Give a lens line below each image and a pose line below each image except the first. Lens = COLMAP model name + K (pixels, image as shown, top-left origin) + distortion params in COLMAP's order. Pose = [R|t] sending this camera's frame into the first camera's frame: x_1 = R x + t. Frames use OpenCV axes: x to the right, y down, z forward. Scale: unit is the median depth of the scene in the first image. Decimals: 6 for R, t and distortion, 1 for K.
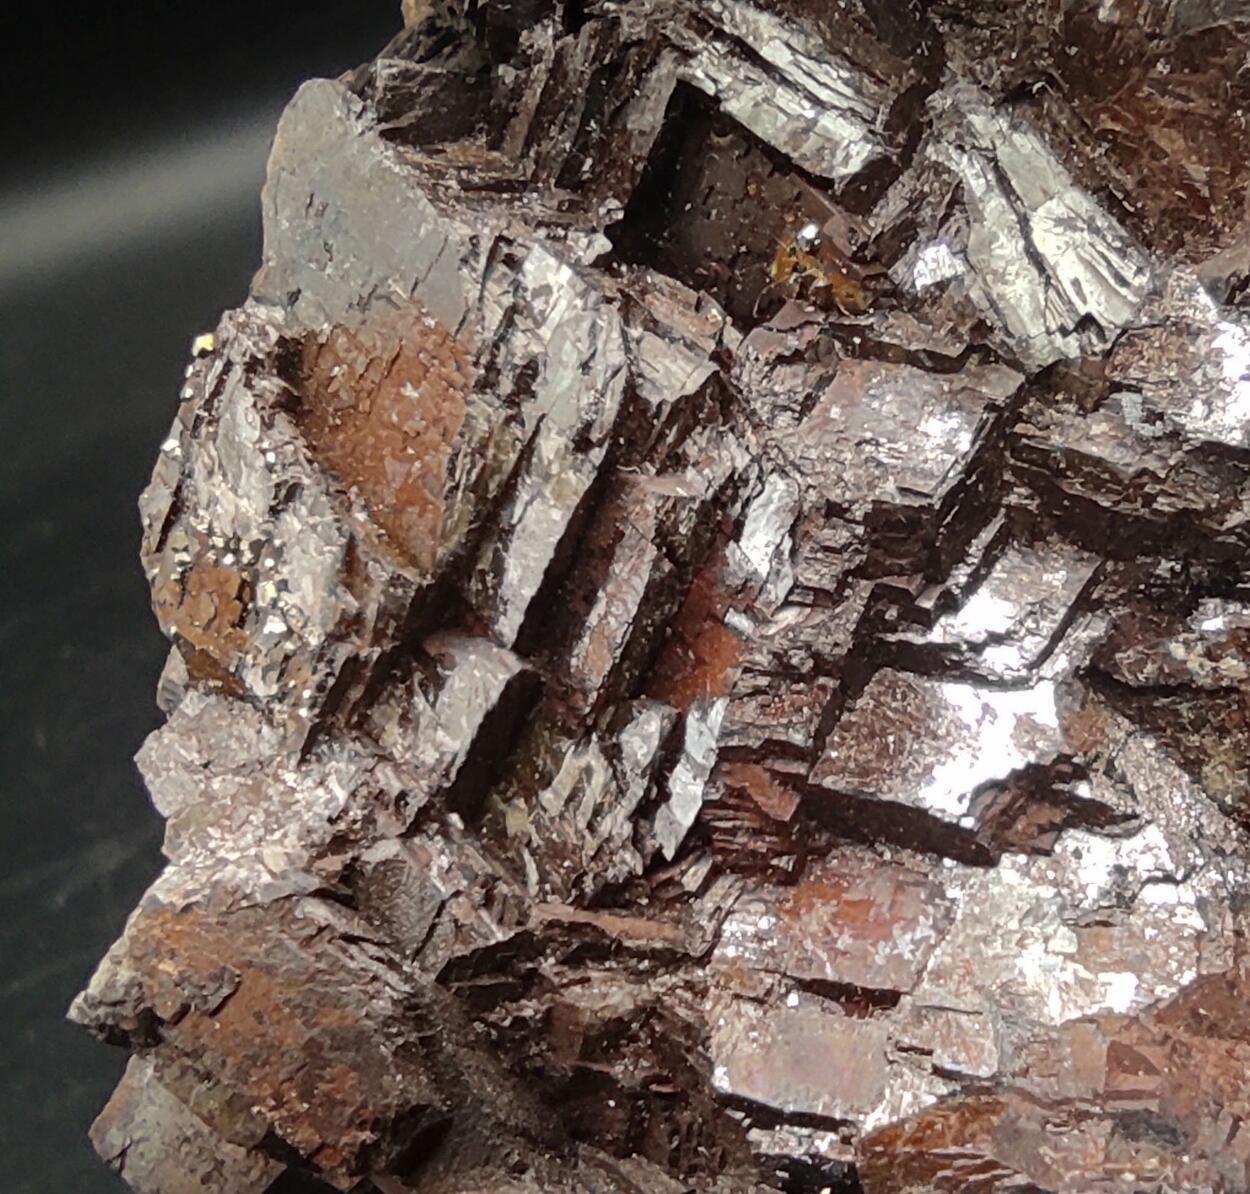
lens RADIAL K [[2172.1, 0, 625.1], [0, 2172.1, 597.0], [0, 0, 1]] dist [0.072225, 0.000000]
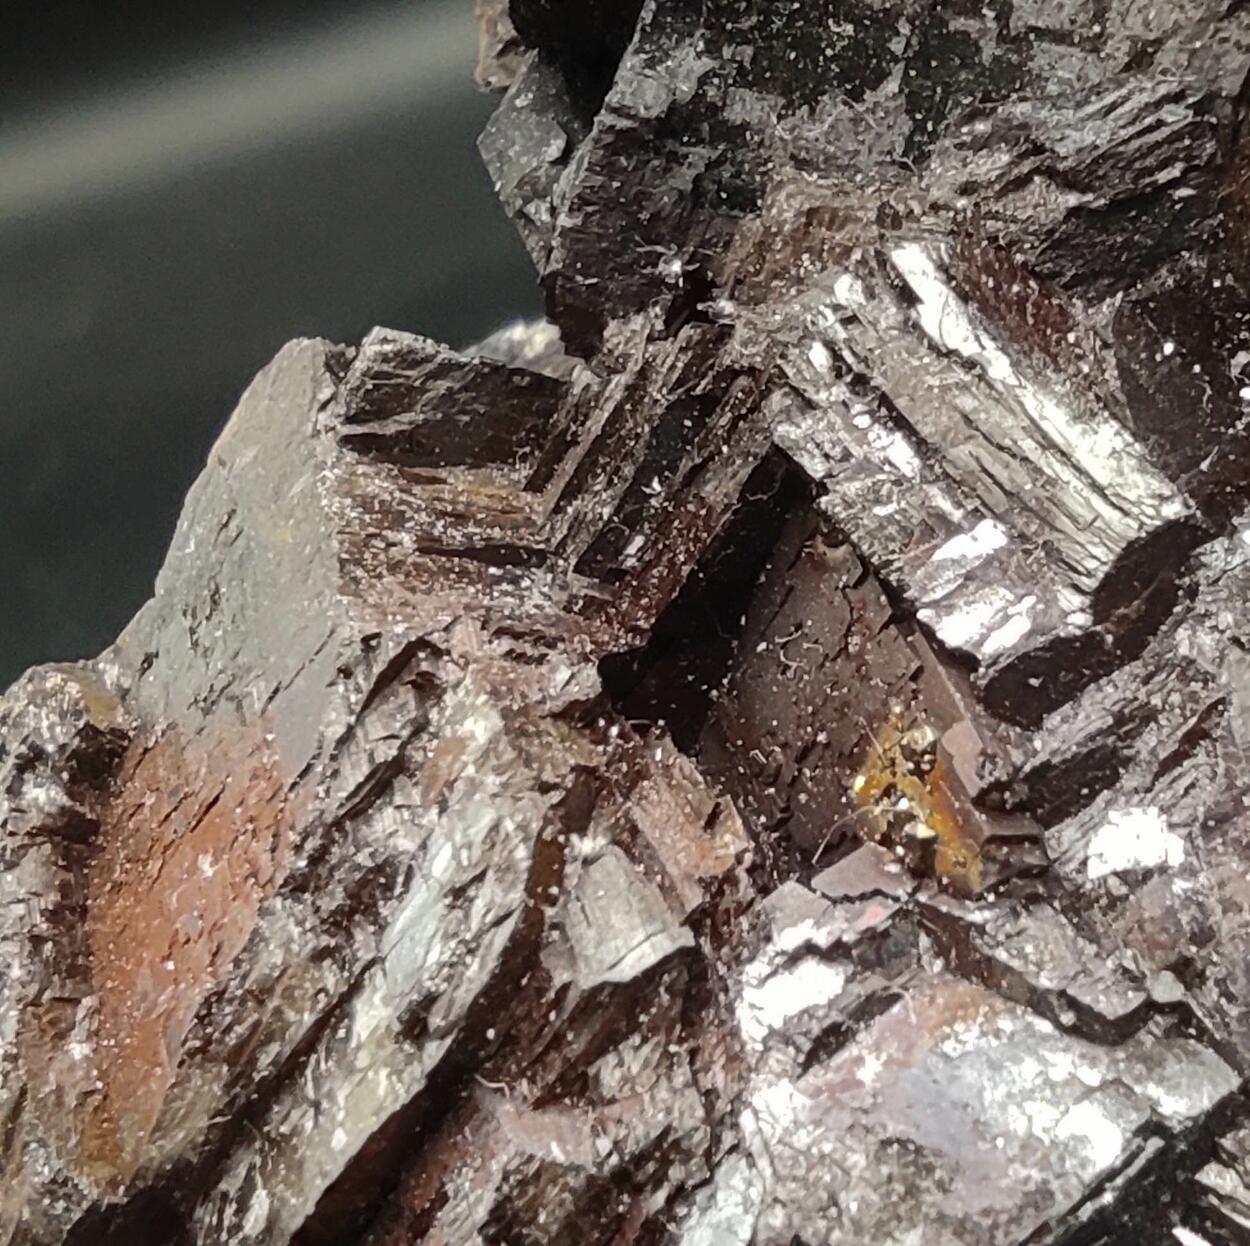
lens RADIAL K [[2416.4, 0, 625.0], [0, 2416.4, 622.7], [0, 0, 1]] dist [0.066400, 0.000000]
pose [[0.946704, 0.193863, -0.257235, 0.171525], [-0.217307, 0.973883, -0.065799, -0.139248], [0.237760, 0.118191, 0.964106, 0.358722]]
